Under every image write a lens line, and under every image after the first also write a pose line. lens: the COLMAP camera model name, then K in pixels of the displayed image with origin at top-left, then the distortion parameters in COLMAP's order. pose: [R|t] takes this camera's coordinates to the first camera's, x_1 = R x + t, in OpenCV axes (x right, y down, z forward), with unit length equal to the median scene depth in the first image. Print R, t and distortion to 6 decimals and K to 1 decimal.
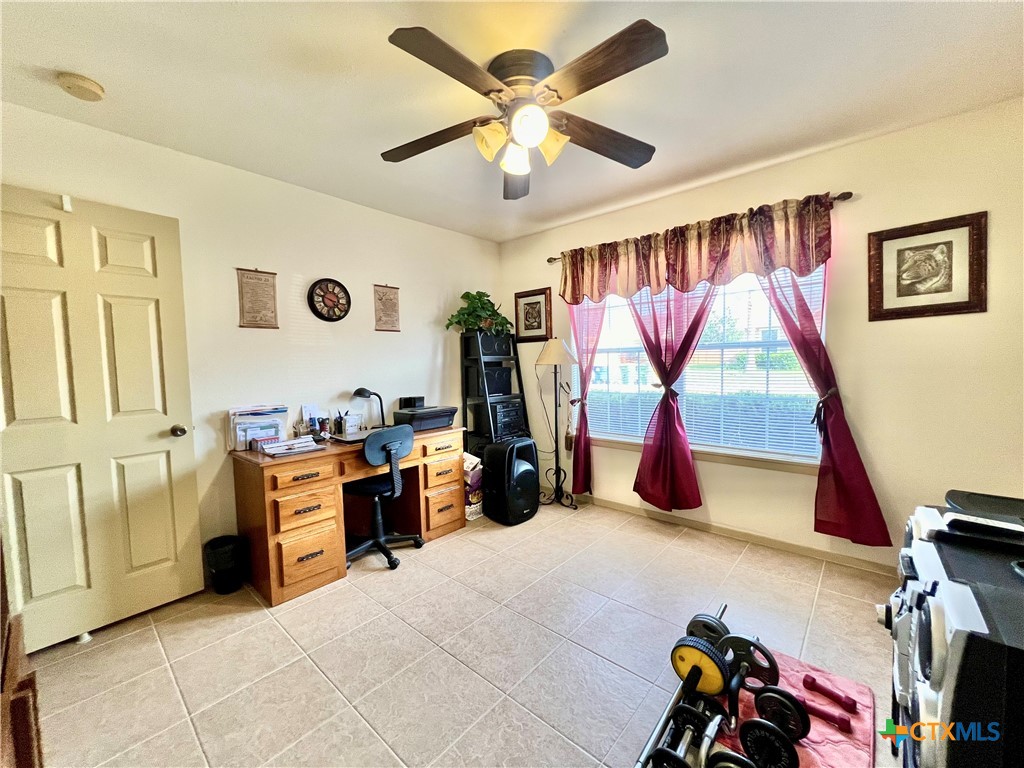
lens RADIAL K [[407.5, 0, 512.7], [0, 407.5, 381.0], [0, 0, 1]] dist [0.000837, -0.000408]
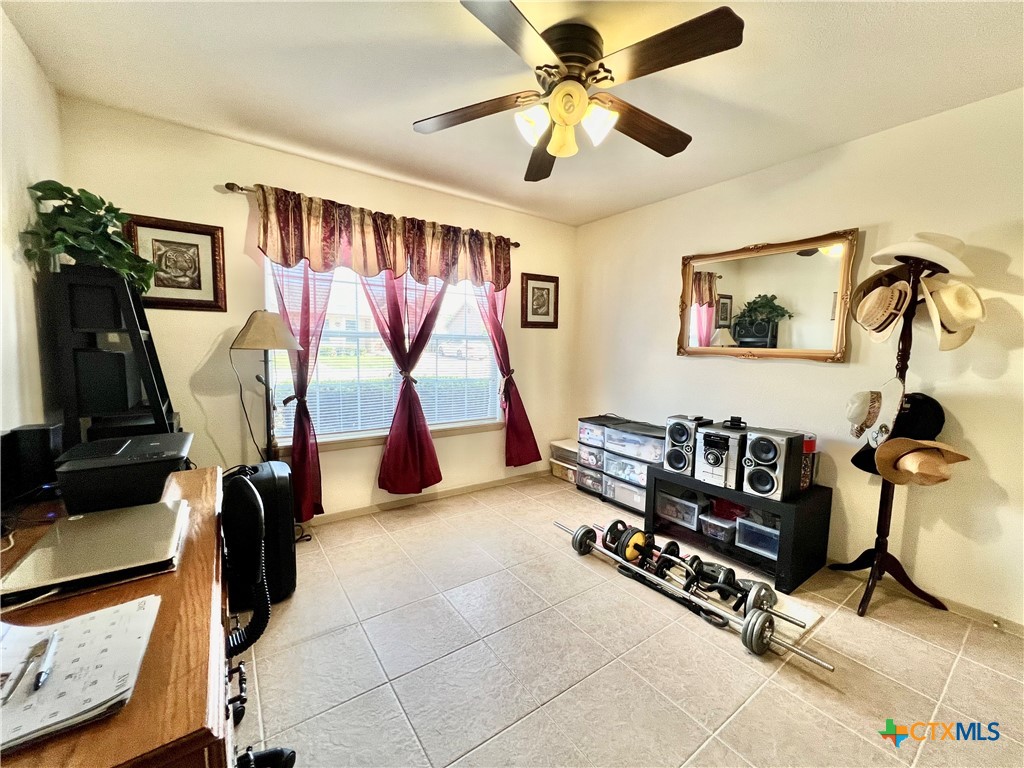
lens RADIAL K [[407.5, 0, 511.7], [0, 407.5, 383.5], [0, 0, 1]] dist [-0.000996, 0.000390]
pose [[0.229097, -0.059071, 0.971609, -0.572889], [0.023887, 0.998198, 0.055056, -0.012738], [-0.973110, 0.010595, 0.230095, 0.536398]]
